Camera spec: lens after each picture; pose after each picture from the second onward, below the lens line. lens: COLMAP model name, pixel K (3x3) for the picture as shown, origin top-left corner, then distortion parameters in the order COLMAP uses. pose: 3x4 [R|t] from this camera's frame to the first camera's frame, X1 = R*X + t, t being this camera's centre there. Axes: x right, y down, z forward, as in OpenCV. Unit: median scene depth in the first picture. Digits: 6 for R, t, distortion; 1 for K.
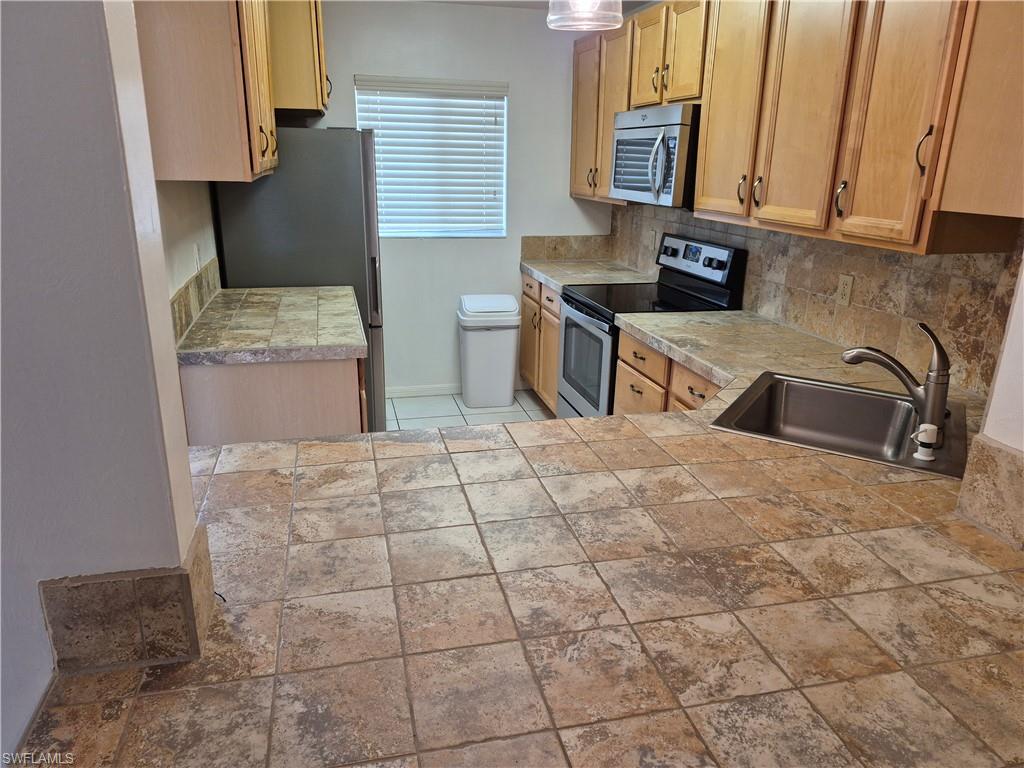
lens RADIAL K [[718.5, 0, 519.0], [0, 718.5, 383.3], [0, 0, 1]] dist [0.074070, -0.080199]
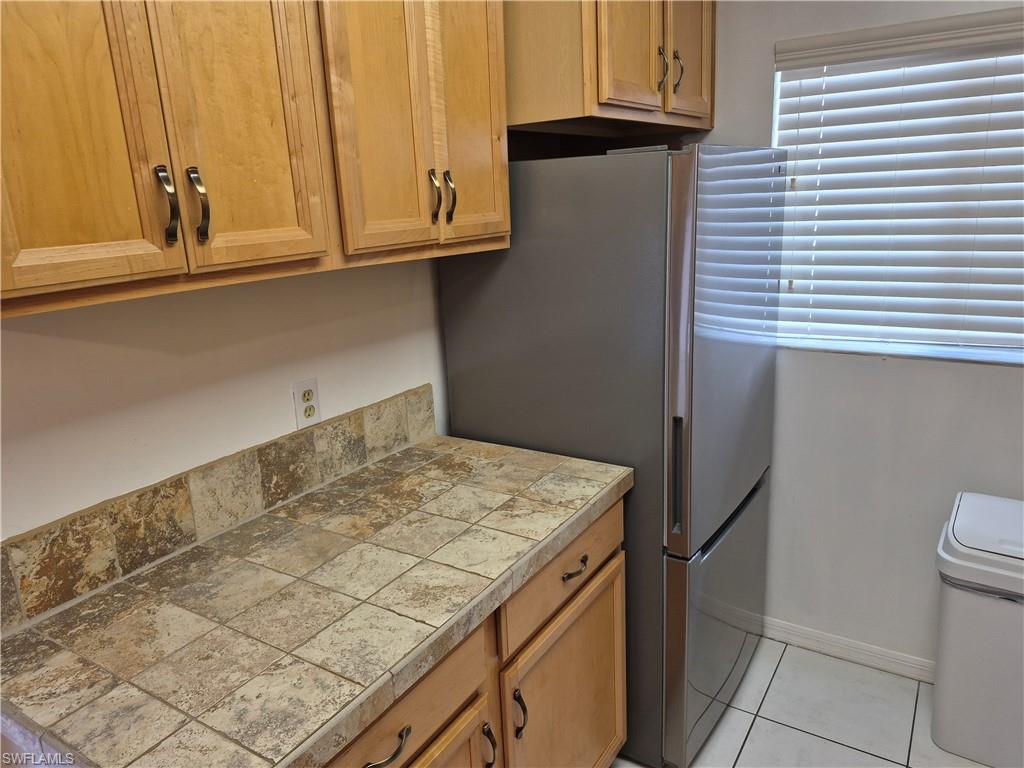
lens RADIAL K [[718.5, 0, 521.9], [0, 718.5, 374.1], [0, 0, 1]] dist [0.074070, -0.080199]
pose [[0.686515, 0.142740, -0.712967, 0.059852], [-0.170190, 0.984849, 0.033297, -0.203298], [0.706917, 0.098481, 0.700406, 0.606375]]
